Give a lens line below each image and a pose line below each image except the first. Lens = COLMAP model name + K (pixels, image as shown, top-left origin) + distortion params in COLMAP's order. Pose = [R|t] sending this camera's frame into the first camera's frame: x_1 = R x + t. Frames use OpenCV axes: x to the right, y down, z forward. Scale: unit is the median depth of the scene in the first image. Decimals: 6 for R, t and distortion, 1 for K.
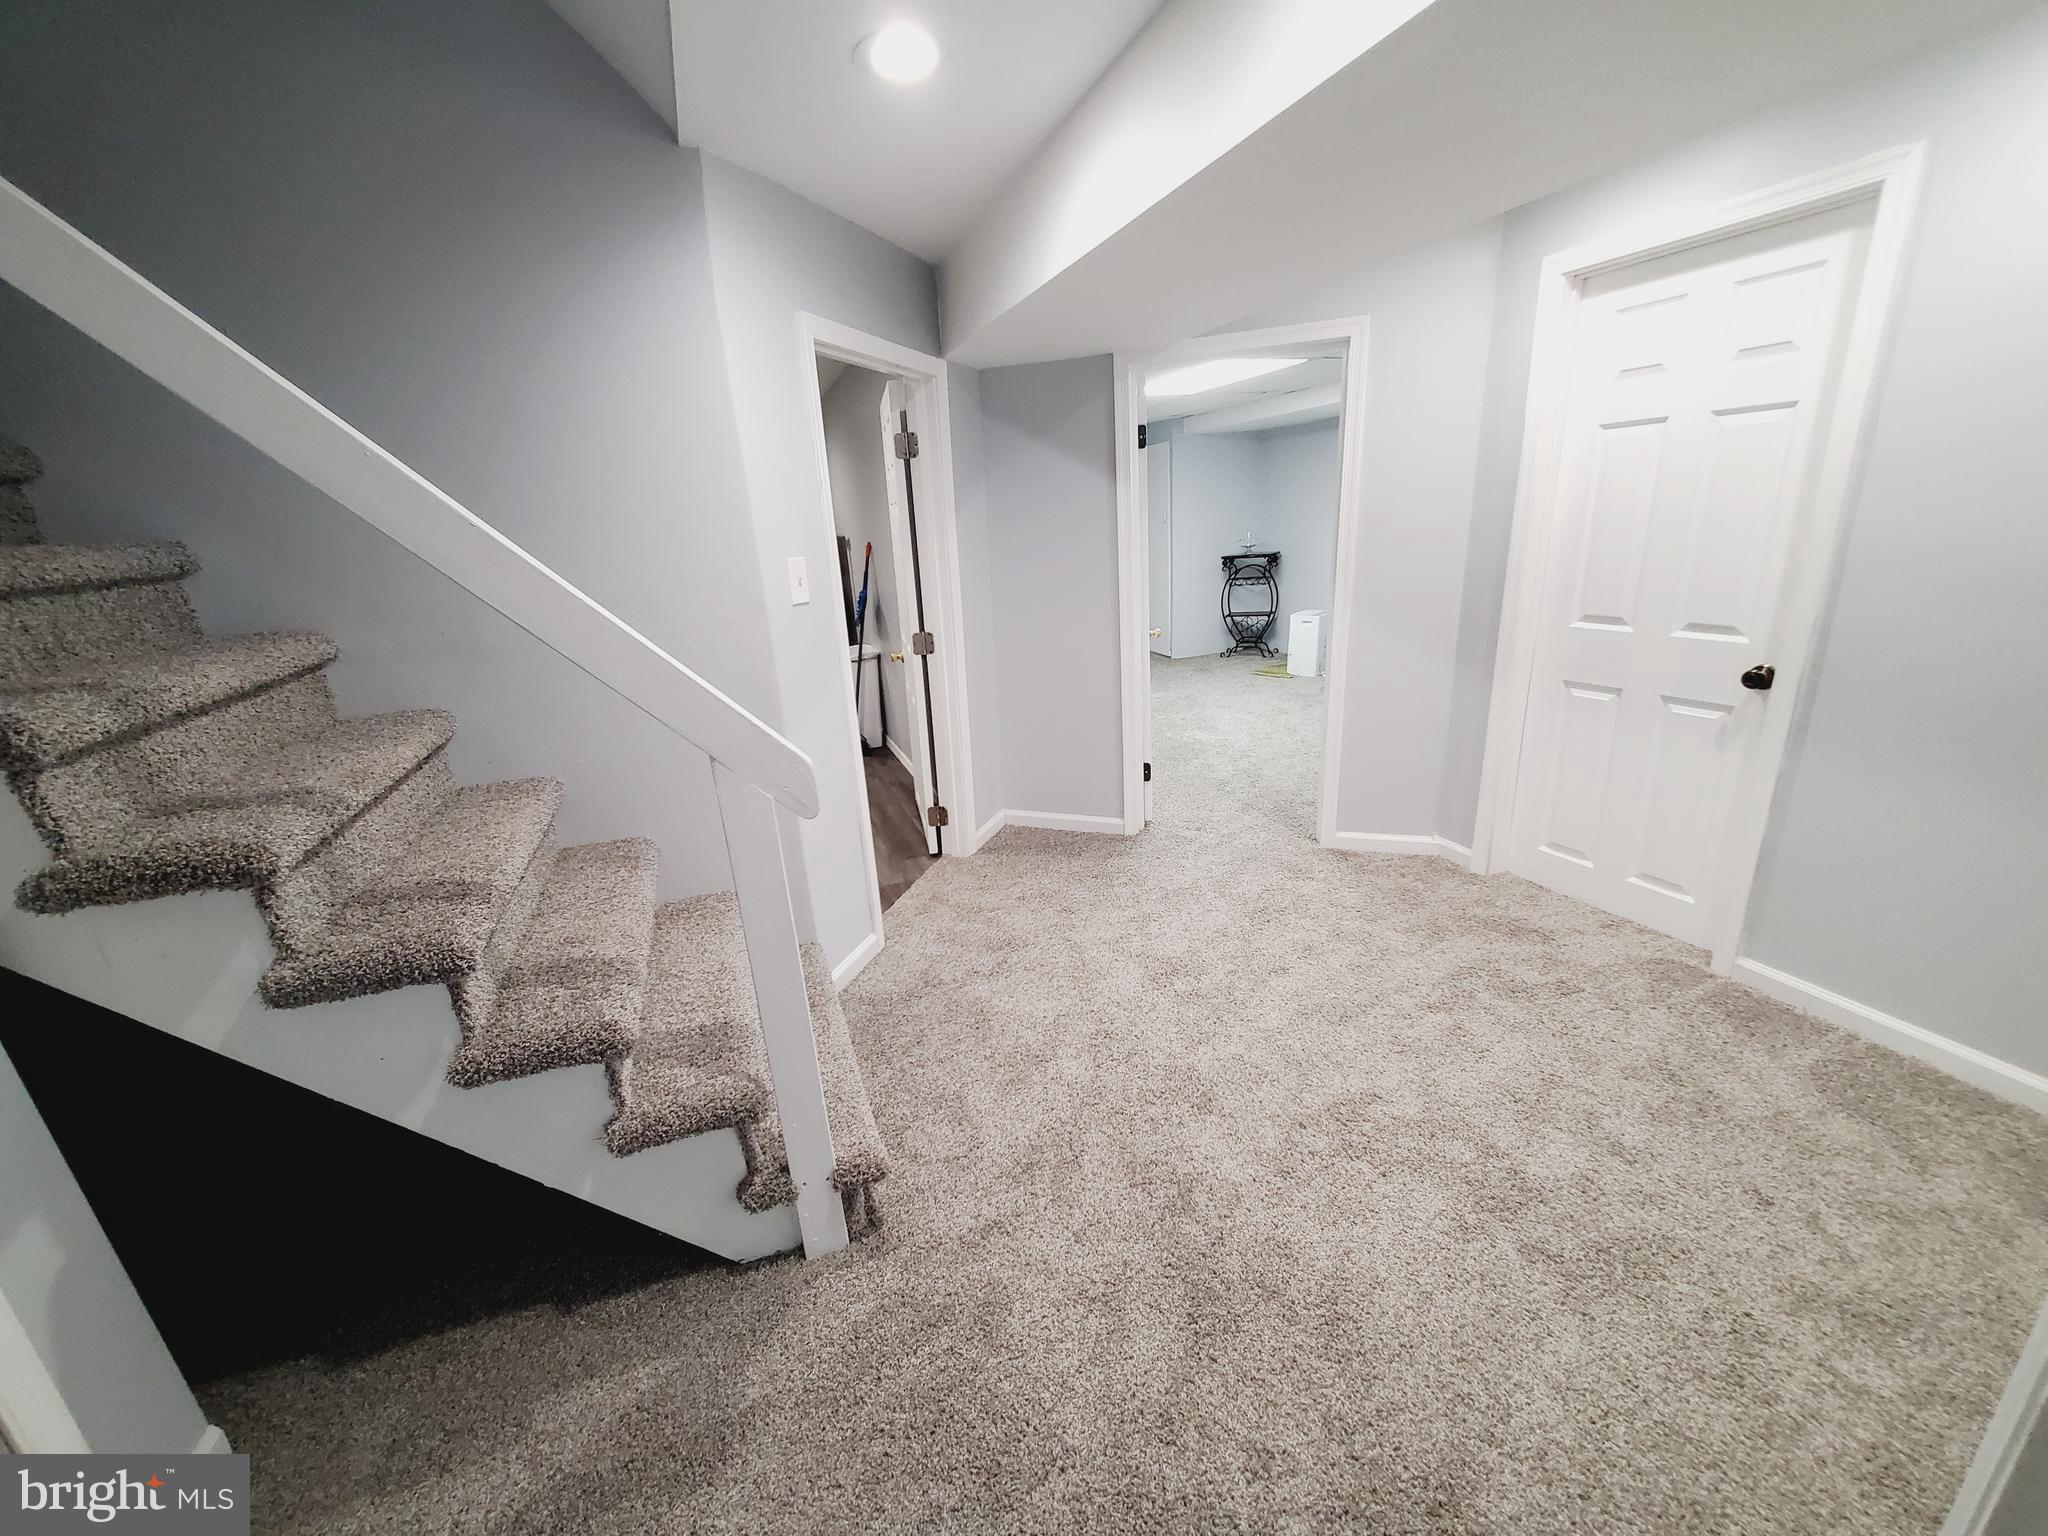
lens RADIAL K [[811.3, 0, 1002.5], [0, 811.3, 774.7], [0, 0, 1]] dist [0.004154, -0.000301]
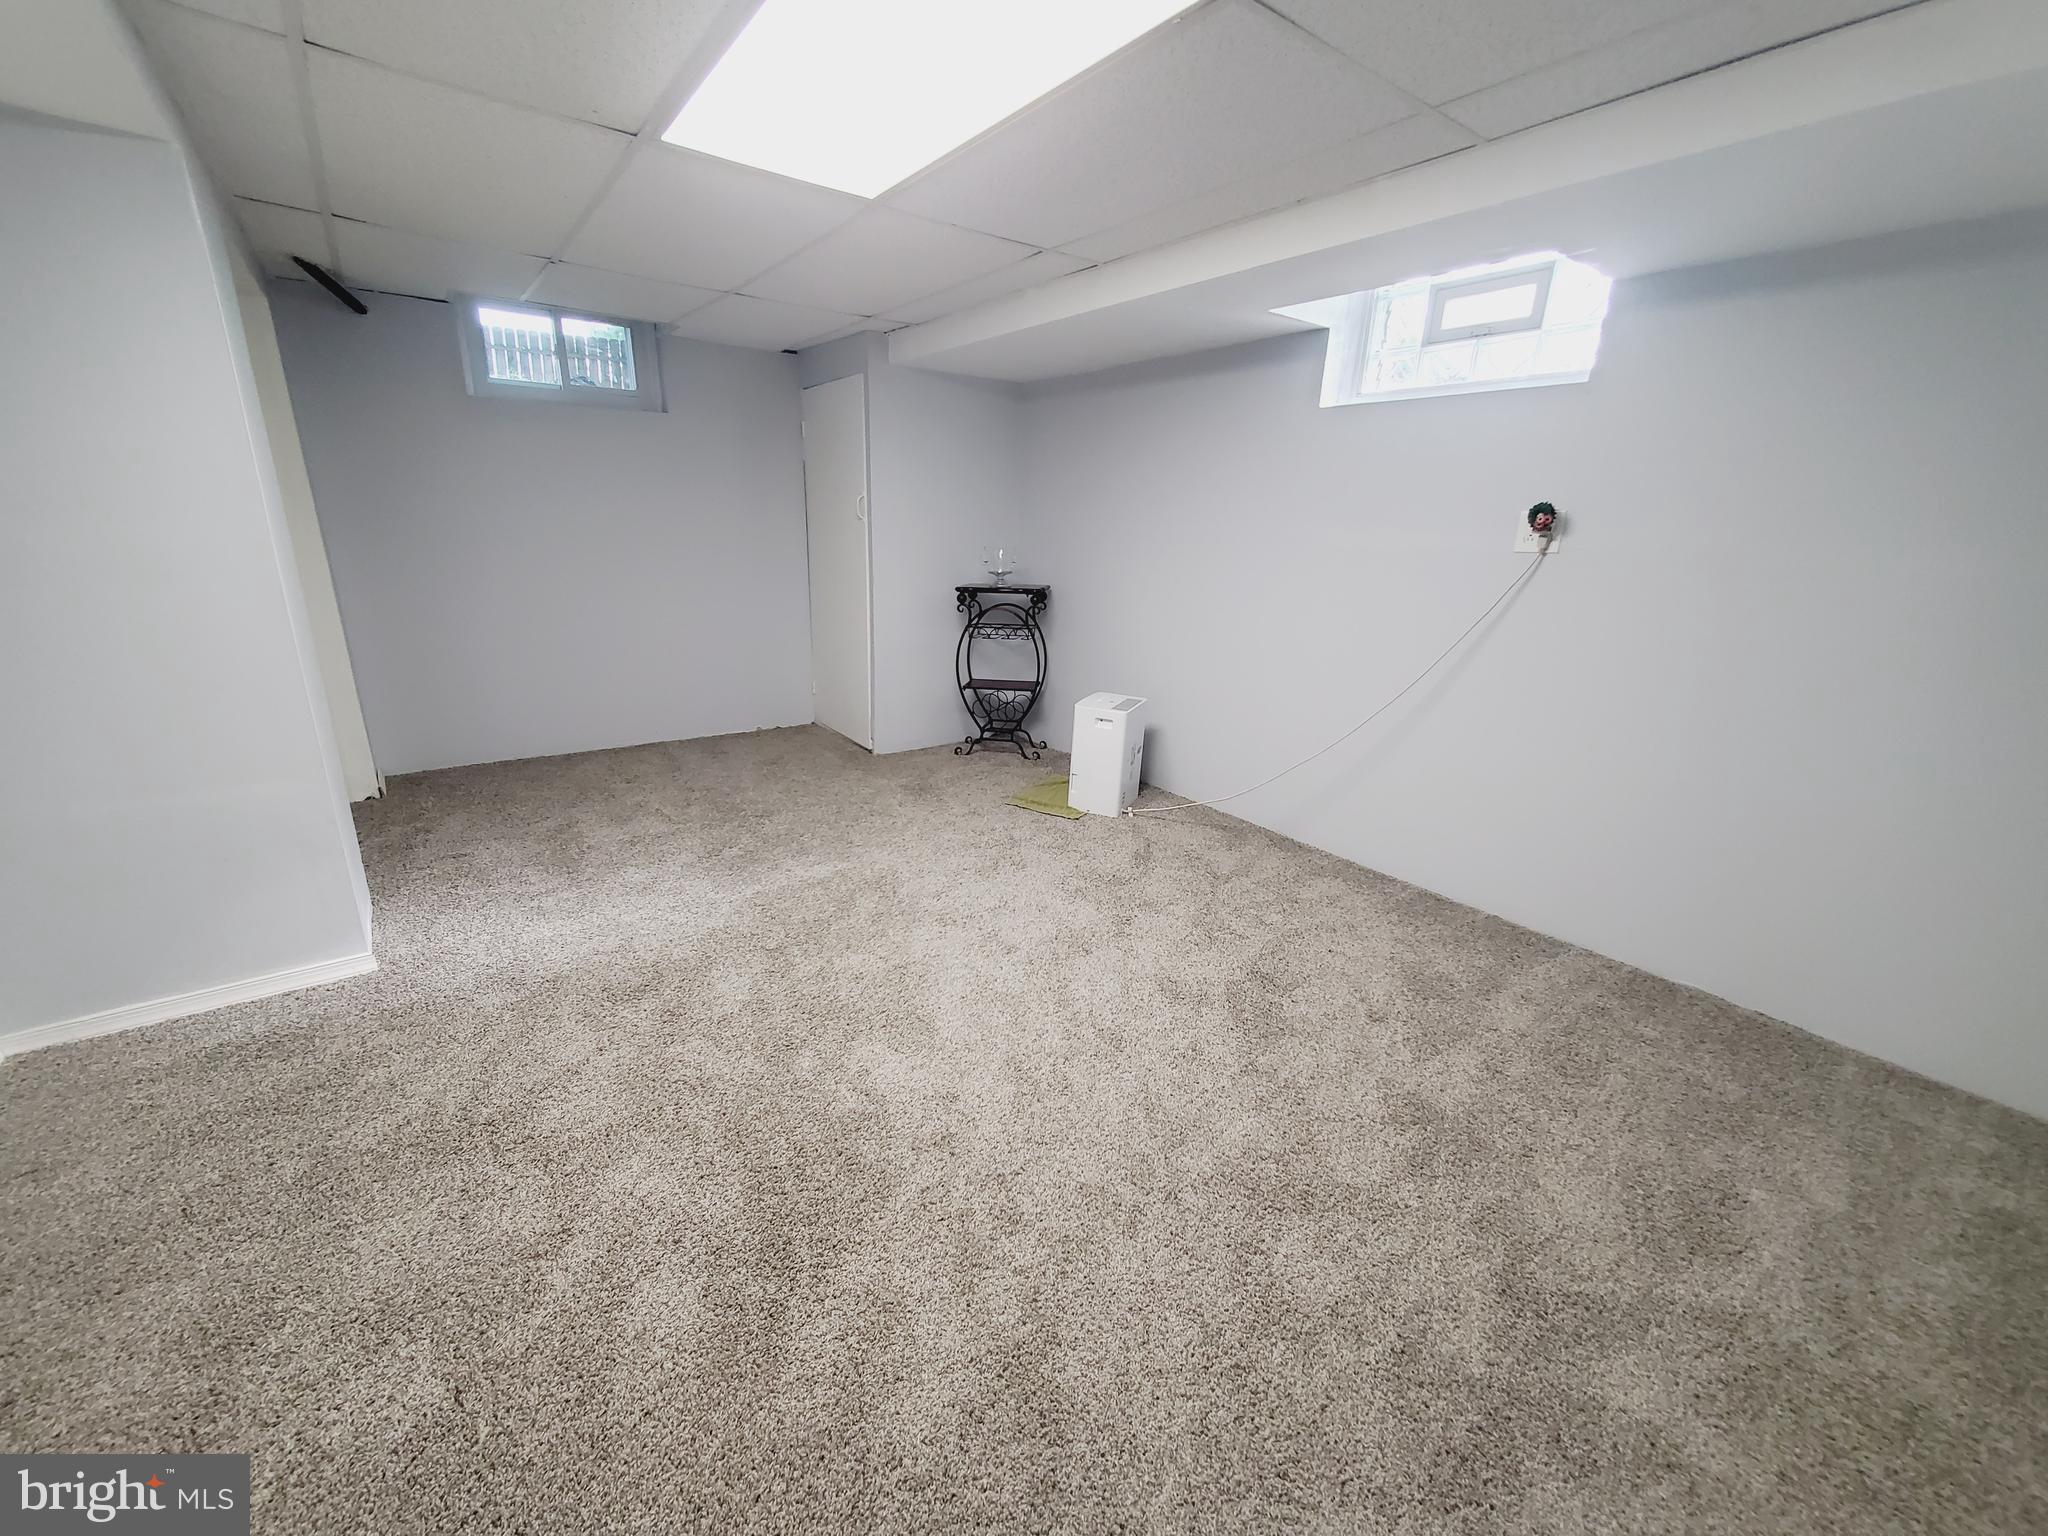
lens RADIAL K [[811.3, 0, 1002.5], [0, 811.3, 774.7], [0, 0, 1]] dist [0.004154, -0.000301]
pose [[0.954081, 0.001241, 0.299548, 0.125587], [0.003466, 0.999879, -0.015183, -0.123366], [-0.299530, 0.015524, 0.953961, 0.430271]]
